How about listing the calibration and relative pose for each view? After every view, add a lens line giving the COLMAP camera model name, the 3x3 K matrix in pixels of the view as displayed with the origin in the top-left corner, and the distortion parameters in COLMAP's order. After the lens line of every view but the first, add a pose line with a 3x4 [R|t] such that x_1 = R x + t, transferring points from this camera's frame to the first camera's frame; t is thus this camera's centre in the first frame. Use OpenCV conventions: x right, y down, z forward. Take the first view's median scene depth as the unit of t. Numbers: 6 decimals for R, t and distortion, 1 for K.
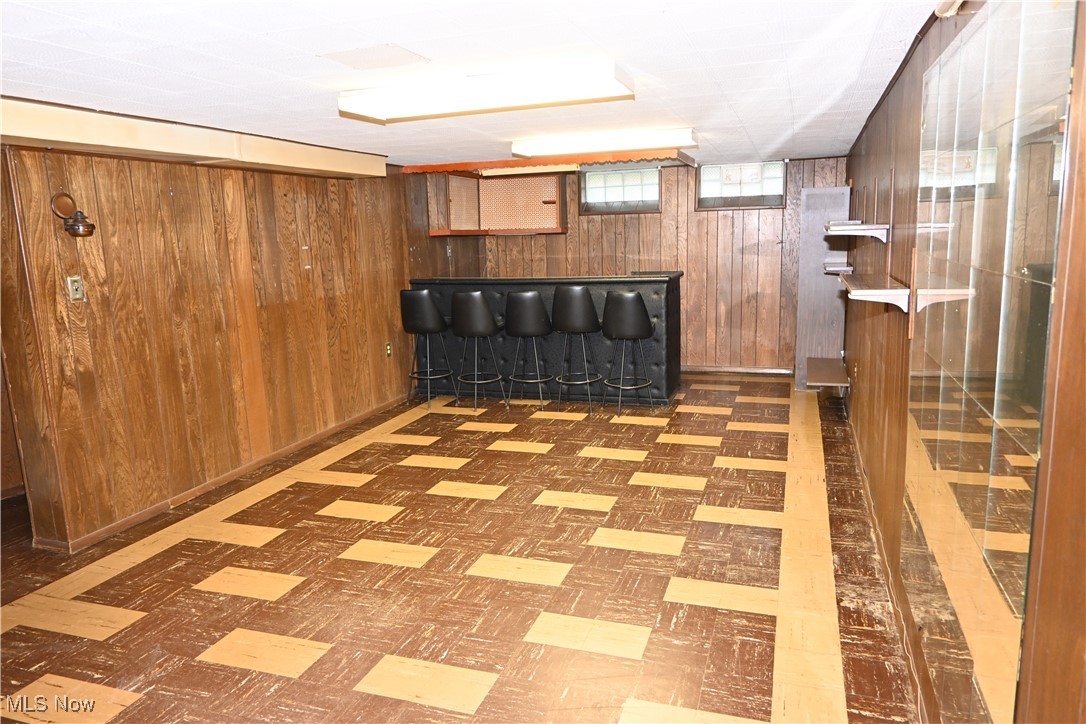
lens RADIAL K [[734.8, 0, 543.0], [0, 734.8, 362.0], [0, 0, 1]] dist [-0.003097, 0.003675]
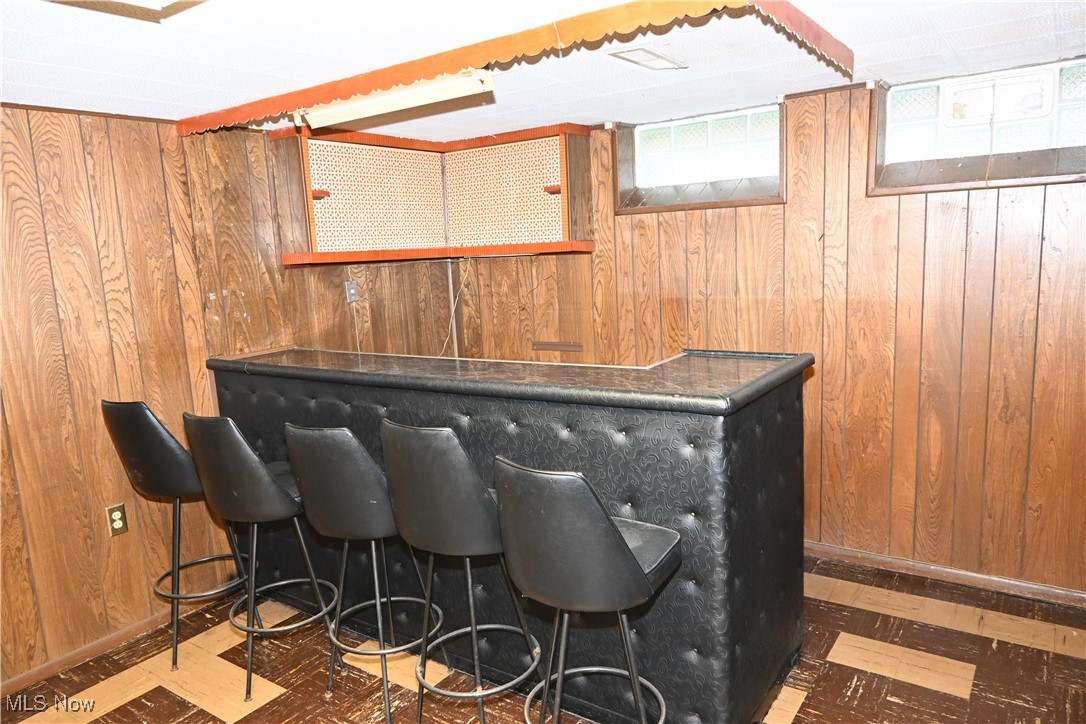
lens RADIAL K [[734.8, 0, 543.0], [0, 734.8, 362.0], [0, 0, 1]] dist [-0.003097, 0.003675]
pose [[0.960537, 0.025125, -0.277015, 0.145654], [-0.025960, 0.999663, 0.000652, -0.104812], [0.276938, 0.006565, 0.960865, 0.539322]]
